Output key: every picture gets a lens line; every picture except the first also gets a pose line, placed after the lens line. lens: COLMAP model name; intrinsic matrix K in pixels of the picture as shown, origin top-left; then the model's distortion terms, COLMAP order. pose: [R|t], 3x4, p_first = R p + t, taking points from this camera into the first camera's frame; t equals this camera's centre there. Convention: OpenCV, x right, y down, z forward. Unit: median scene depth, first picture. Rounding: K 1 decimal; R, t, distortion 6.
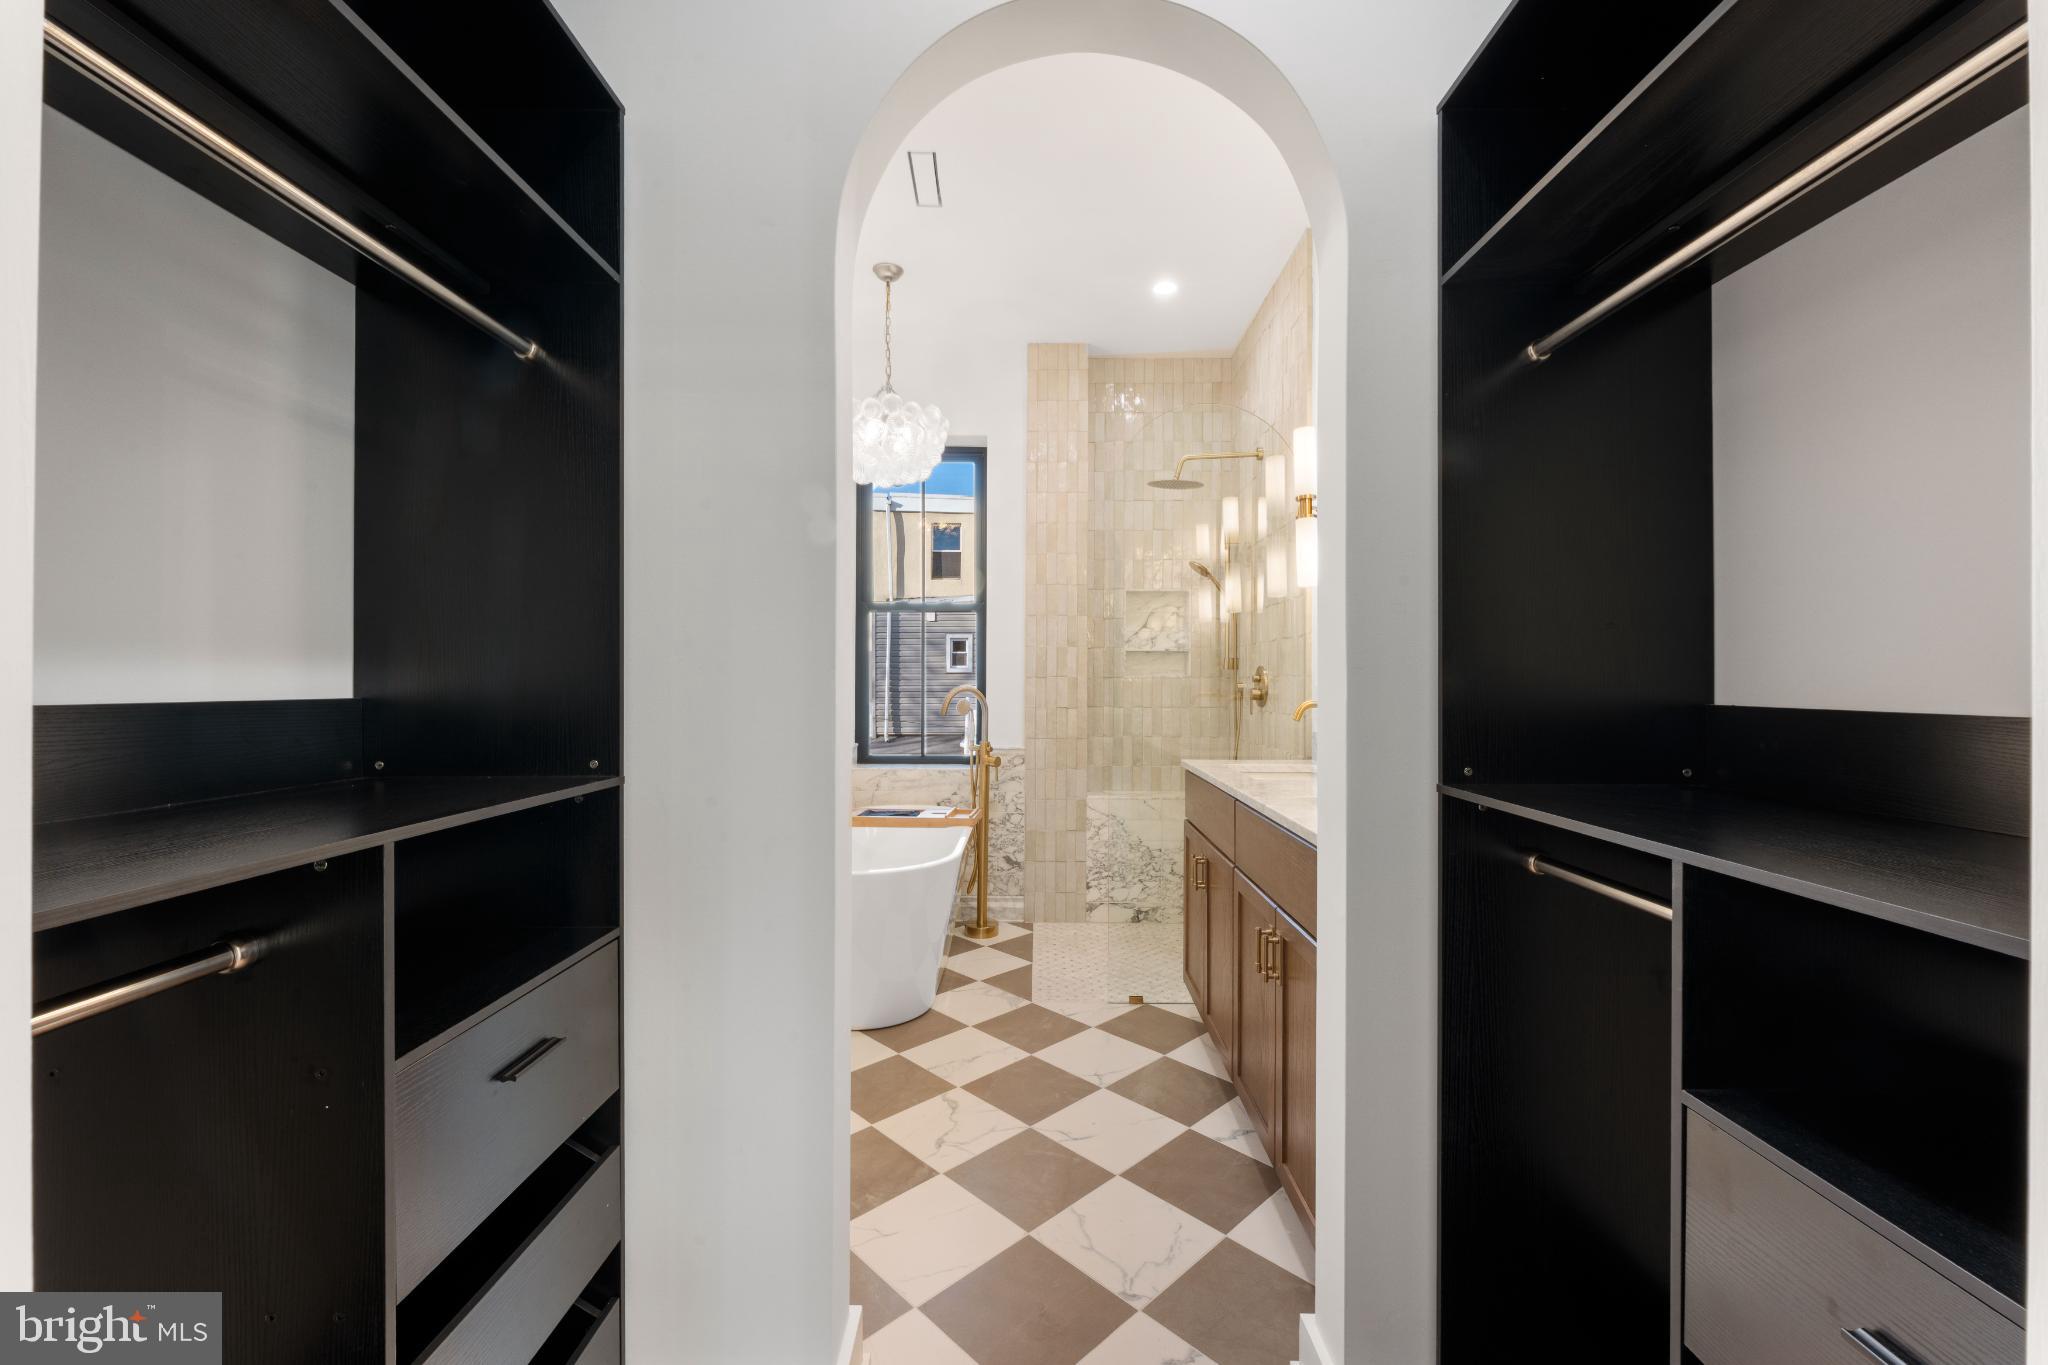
lens RADIAL K [[821.1, 0, 1024.8], [0, 821.1, 677.4], [0, 0, 1]] dist [0.000112, 0.000043]
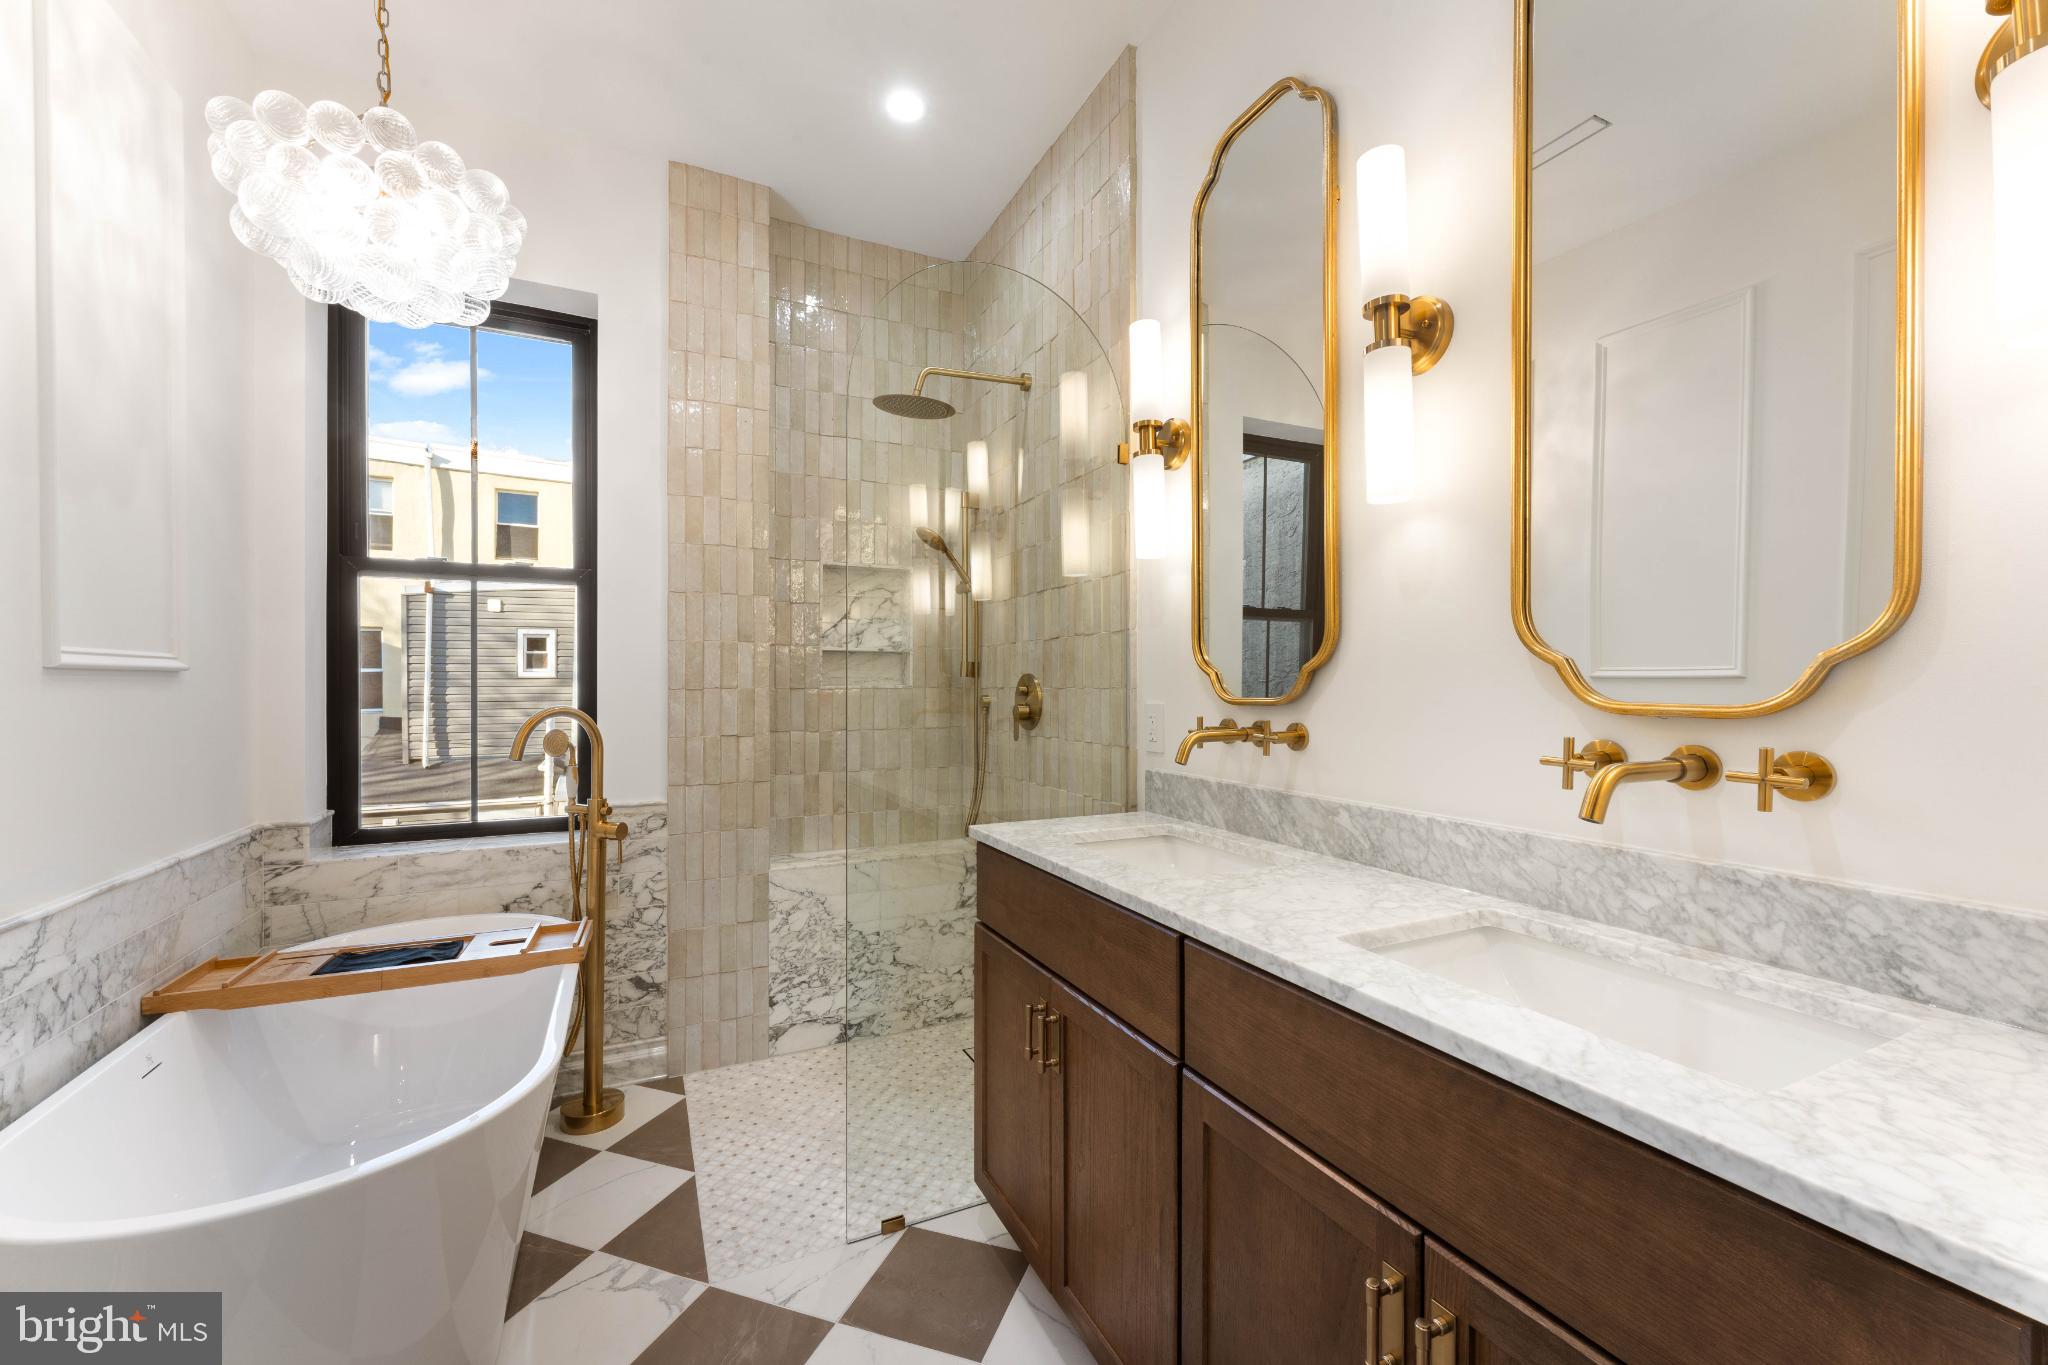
lens RADIAL K [[821.1, 0, 1032.5], [0, 821.1, 685.8], [0, 0, 1]] dist [0.000112, 0.000043]
pose [[0.893835, -0.003753, 0.448380, -0.031835], [0.001424, 0.999984, 0.005531, -0.006180], [-0.448393, -0.004305, 0.893826, 0.310211]]
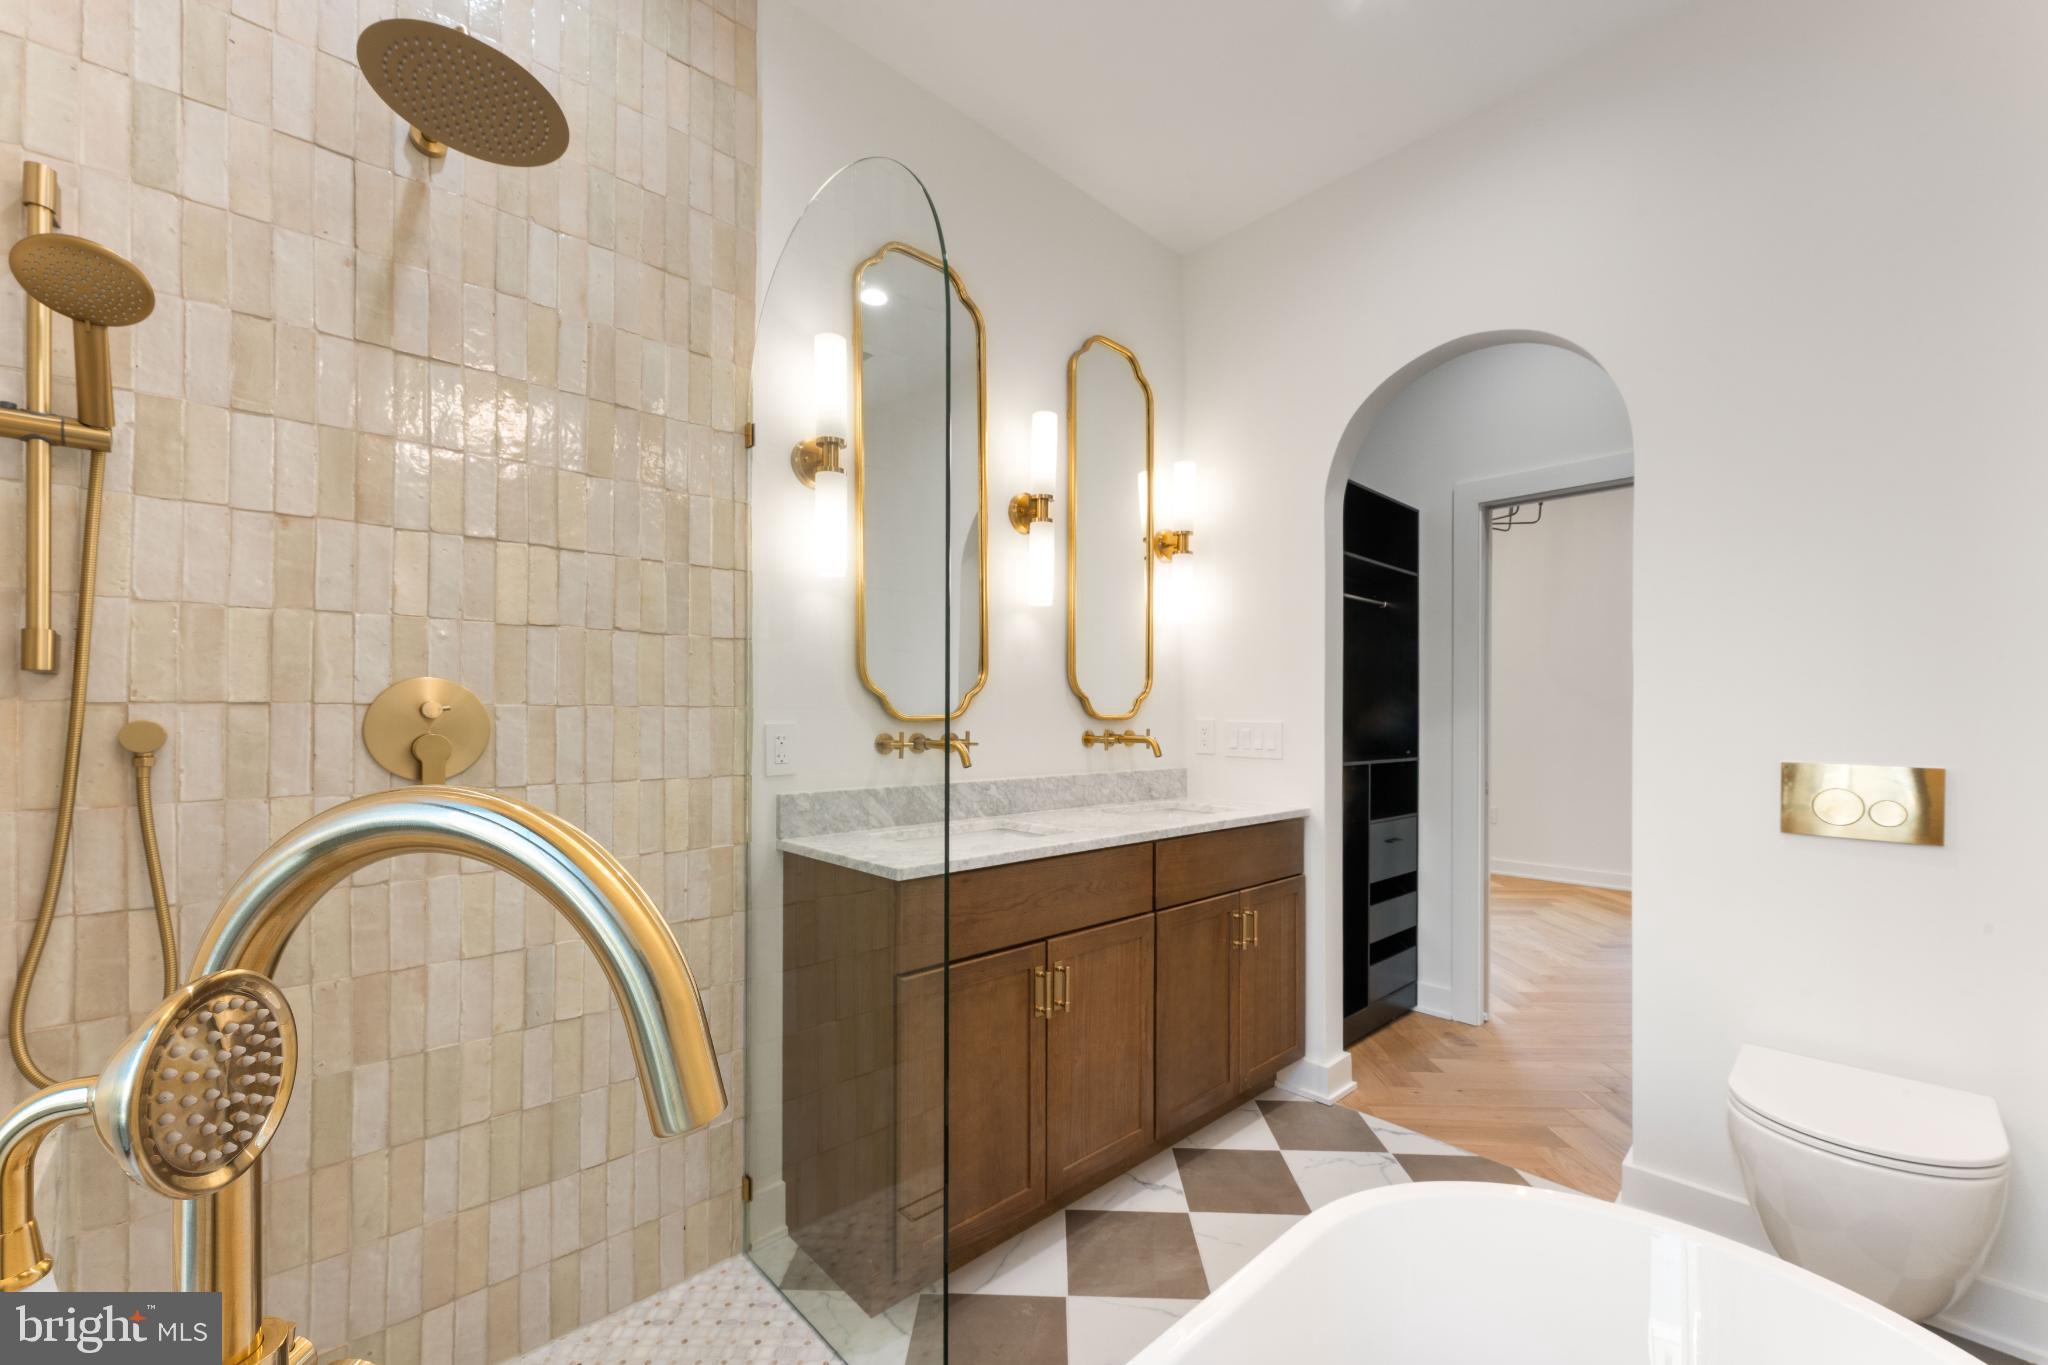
lens RADIAL K [[821.1, 0, 1024.0], [0, 821.1, 718.6], [0, 0, 1]] dist [0.000112, 0.000043]
pose [[-0.688706, -0.003945, 0.725030, -0.176161], [-0.004345, 0.999990, 0.001314, 0.003616], [-0.725027, -0.002246, -0.688716, 0.949049]]
